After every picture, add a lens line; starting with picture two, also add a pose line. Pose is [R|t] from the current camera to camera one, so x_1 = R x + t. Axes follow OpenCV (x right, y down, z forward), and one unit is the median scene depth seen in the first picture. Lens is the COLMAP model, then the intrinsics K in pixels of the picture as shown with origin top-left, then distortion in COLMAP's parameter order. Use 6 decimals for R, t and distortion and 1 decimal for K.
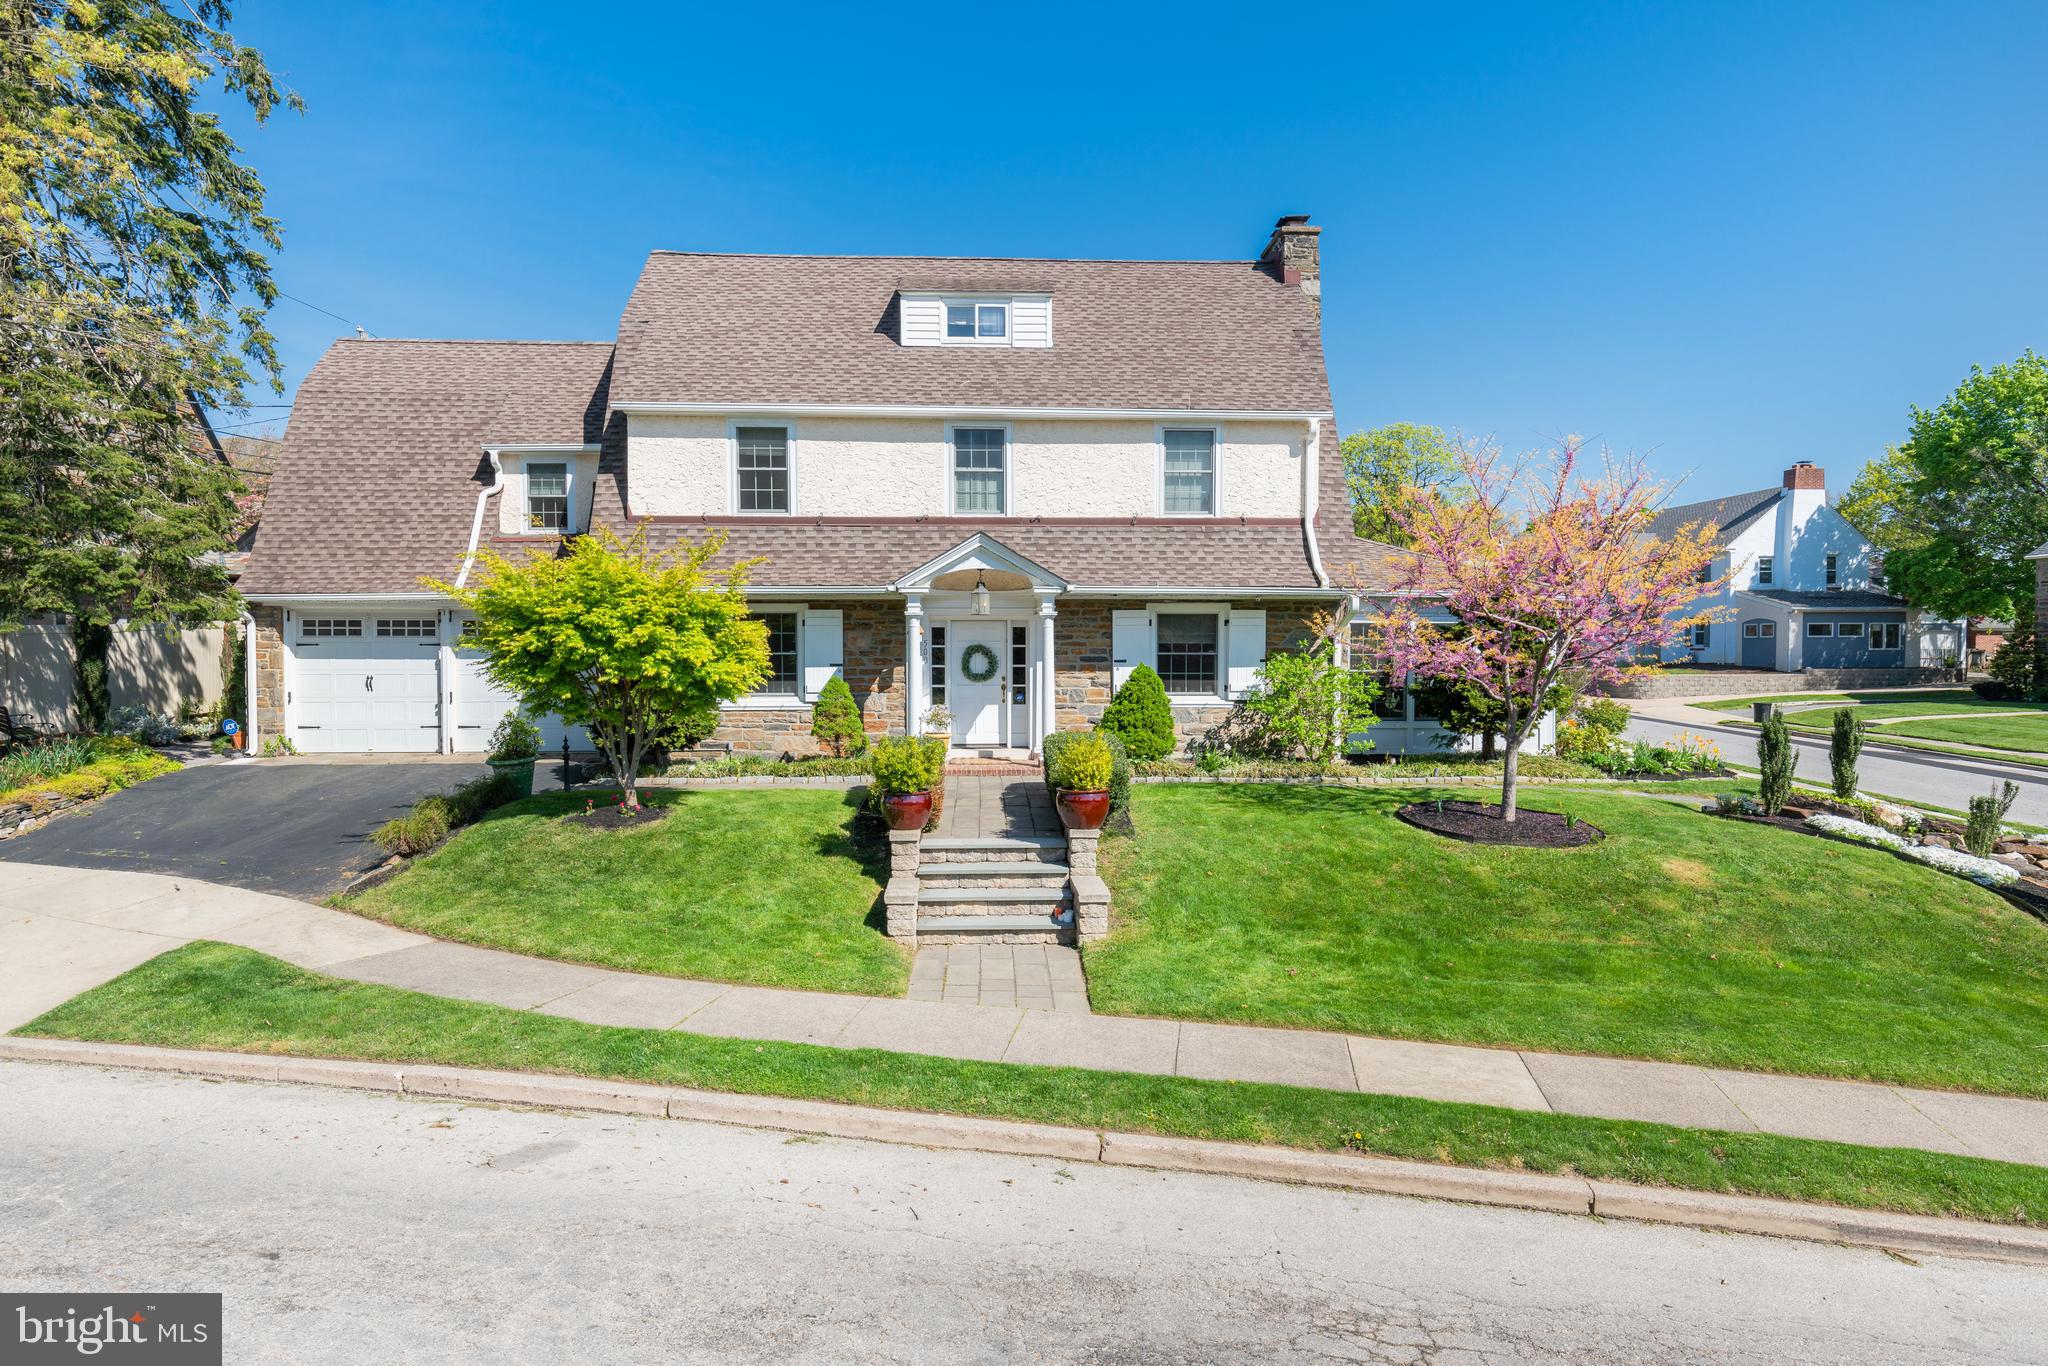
lens RADIAL K [[1190.7, 0, 1029.8], [0, 1190.7, 673.8], [0, 0, 1]] dist [0.000271, 0.001004]
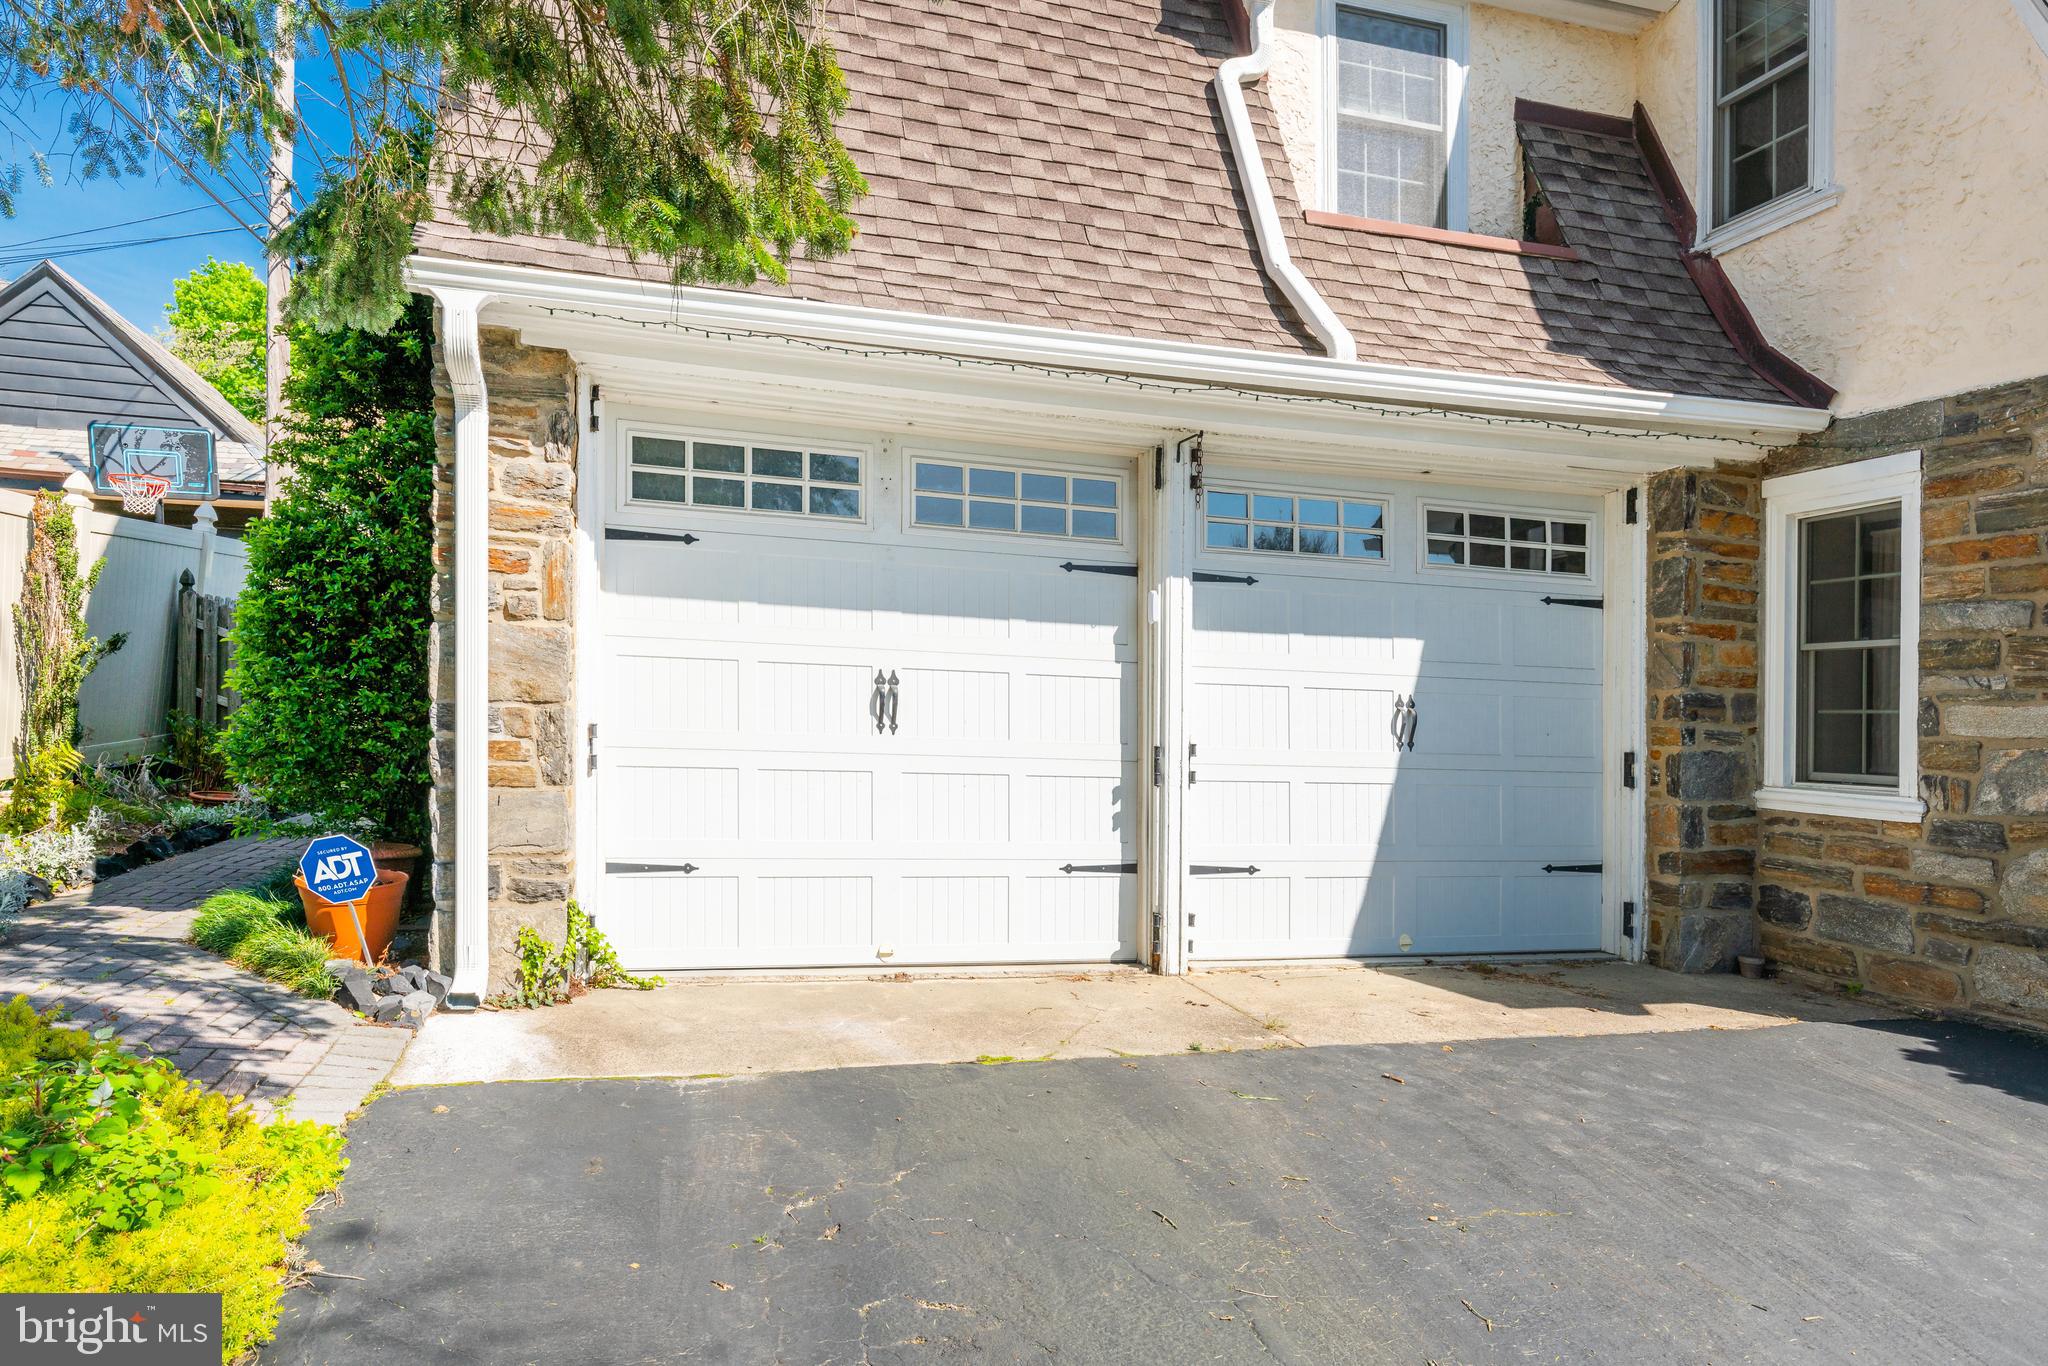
lens RADIAL K [[1231.2, 0, 978.4], [0, 1231.2, 773.5], [0, 0, 1]] dist [-0.001961, -0.001354]
pose [[0.972174, 0.026222, 0.232787, -0.630082], [-0.031607, 0.999311, 0.019431, 0.018677], [-0.232117, -0.026248, 0.972334, 0.772345]]
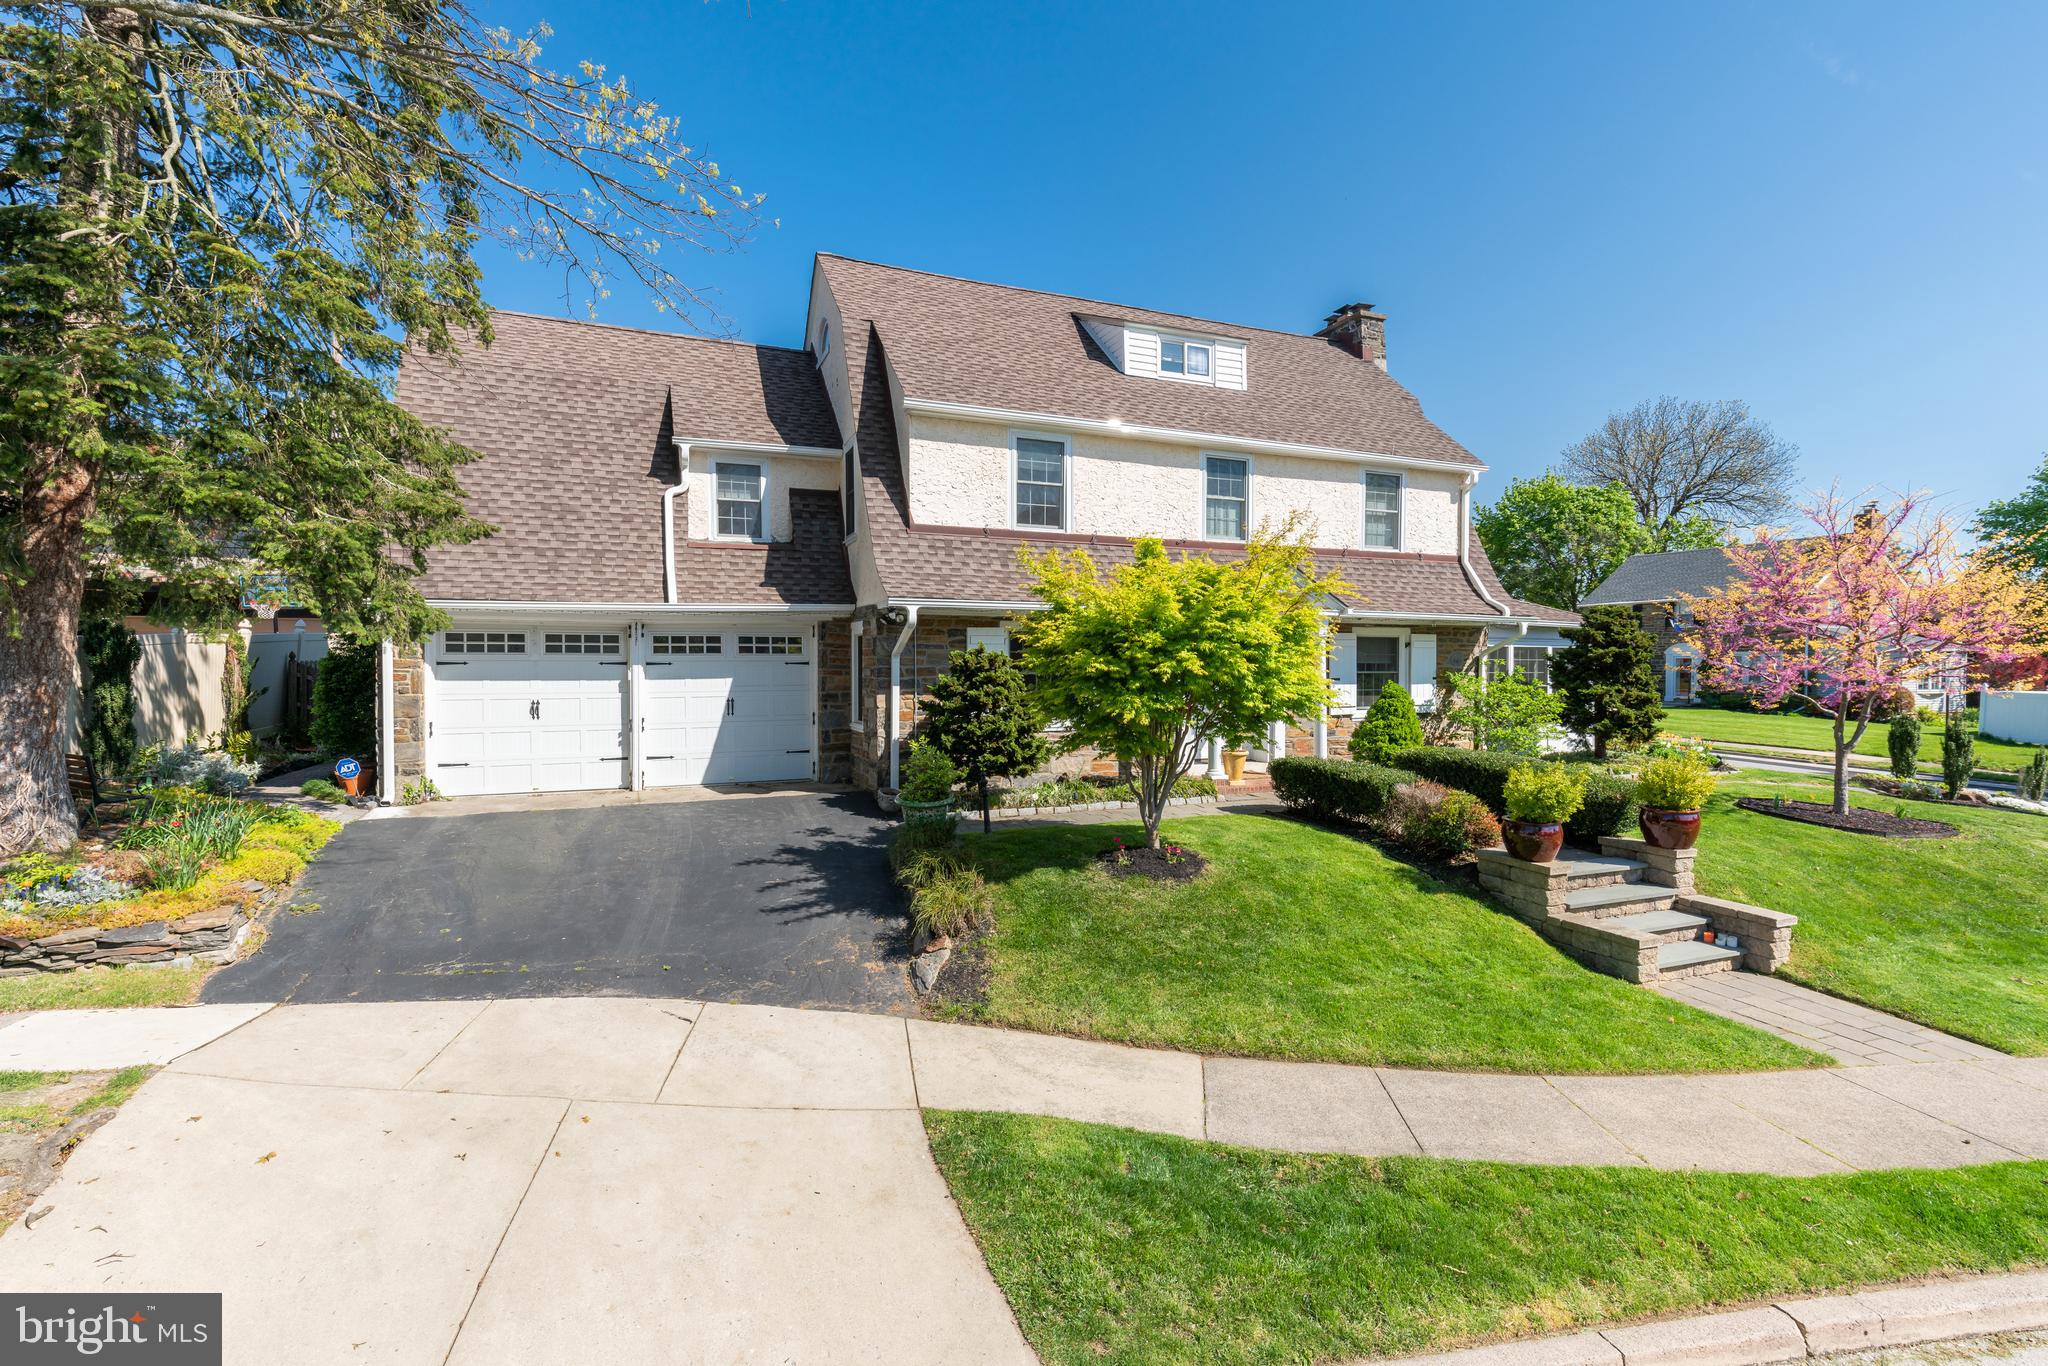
lens RADIAL K [[933.1, 0, 1036.9], [0, 933.1, 665.9], [0, 0, 1]] dist [0.008063, 0.000629]
pose [[0.941837, 0.000289, 0.336070, -0.468807], [0.006822, 0.999777, -0.019978, -0.007624], [-0.336001, 0.021109, 0.941625, 0.278797]]
